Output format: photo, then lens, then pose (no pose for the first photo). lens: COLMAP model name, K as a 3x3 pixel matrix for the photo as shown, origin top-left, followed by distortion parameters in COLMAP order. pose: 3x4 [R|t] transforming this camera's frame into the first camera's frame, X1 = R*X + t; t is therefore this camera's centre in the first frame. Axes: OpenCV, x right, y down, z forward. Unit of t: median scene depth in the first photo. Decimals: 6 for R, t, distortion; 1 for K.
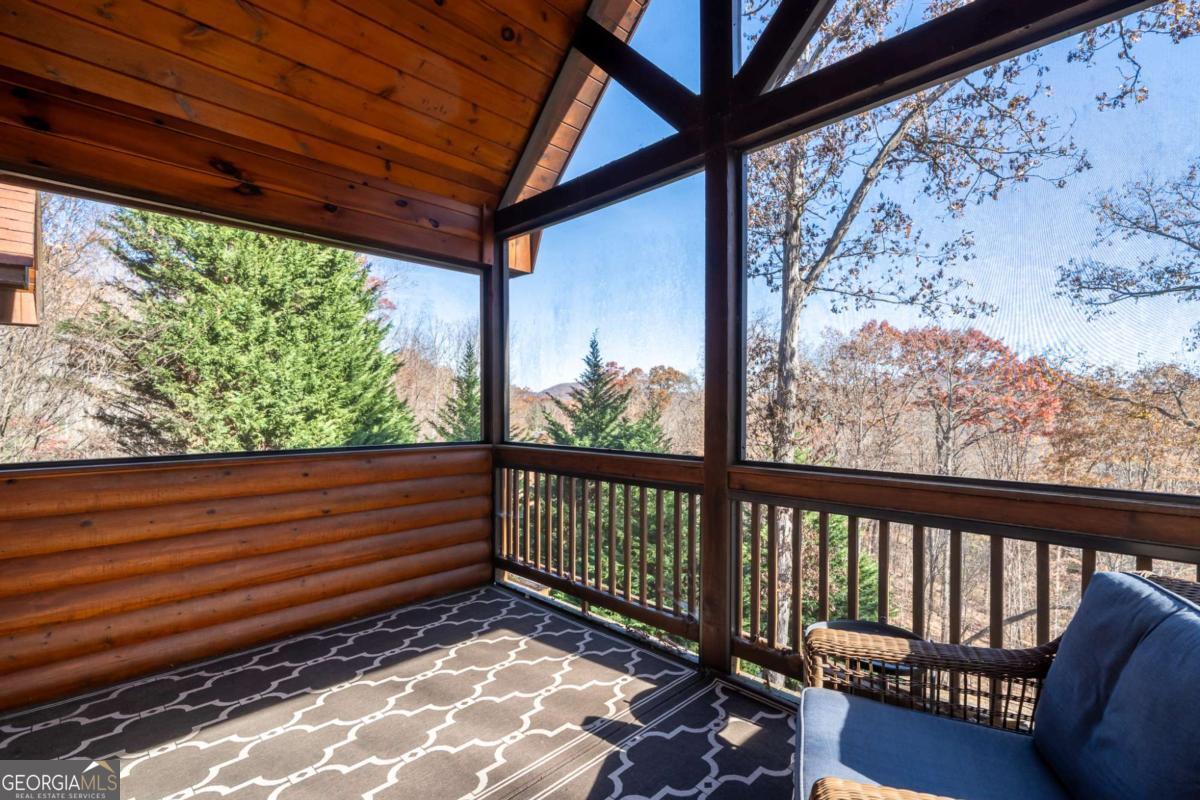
lens RADIAL K [[561.8, 0, 602.0], [0, 561.8, 401.8], [0, 0, 1]] dist [-0.003151, 0.000282]
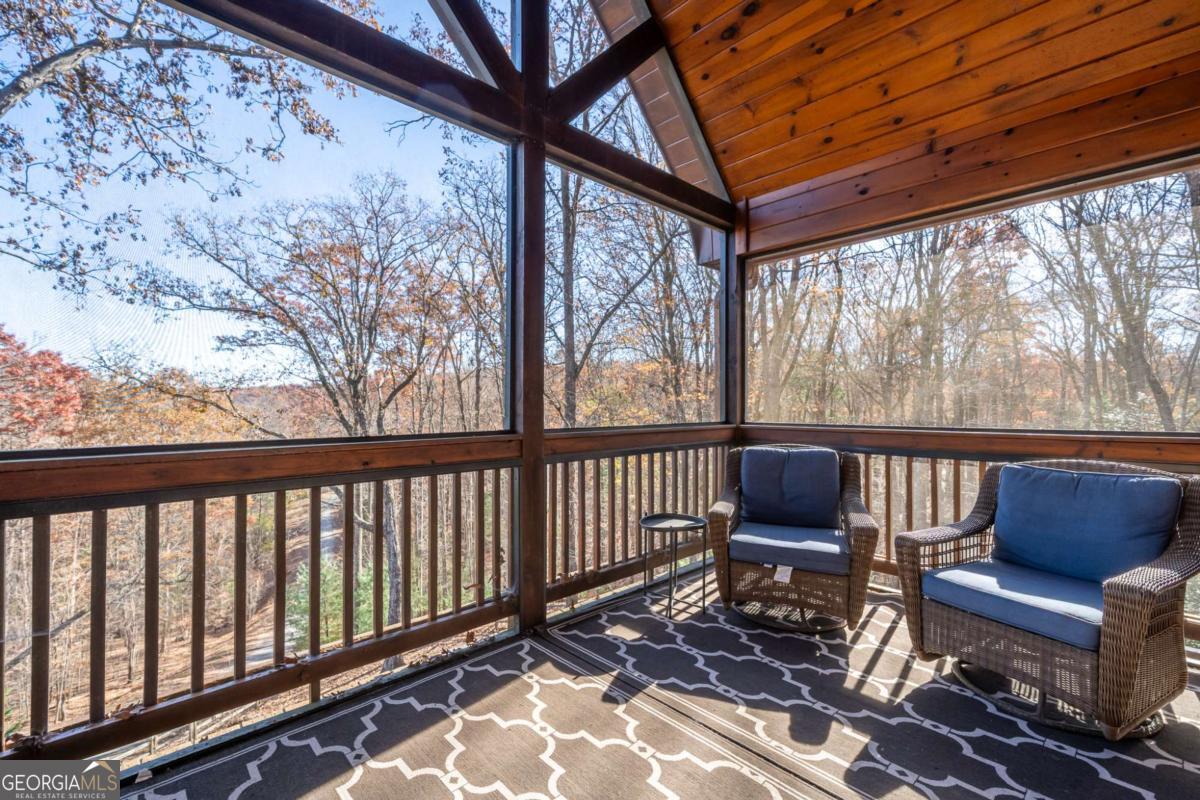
lens RADIAL K [[527.0, 0, 602.2], [0, 527.0, 402.4], [0, 0, 1]] dist [-0.004962, -0.000502]
pose [[-0.019505, 0.003326, 0.999804, -0.738376], [-0.002113, 0.999992, -0.003368, 0.050004], [-0.999808, -0.002178, -0.019497, 0.824457]]
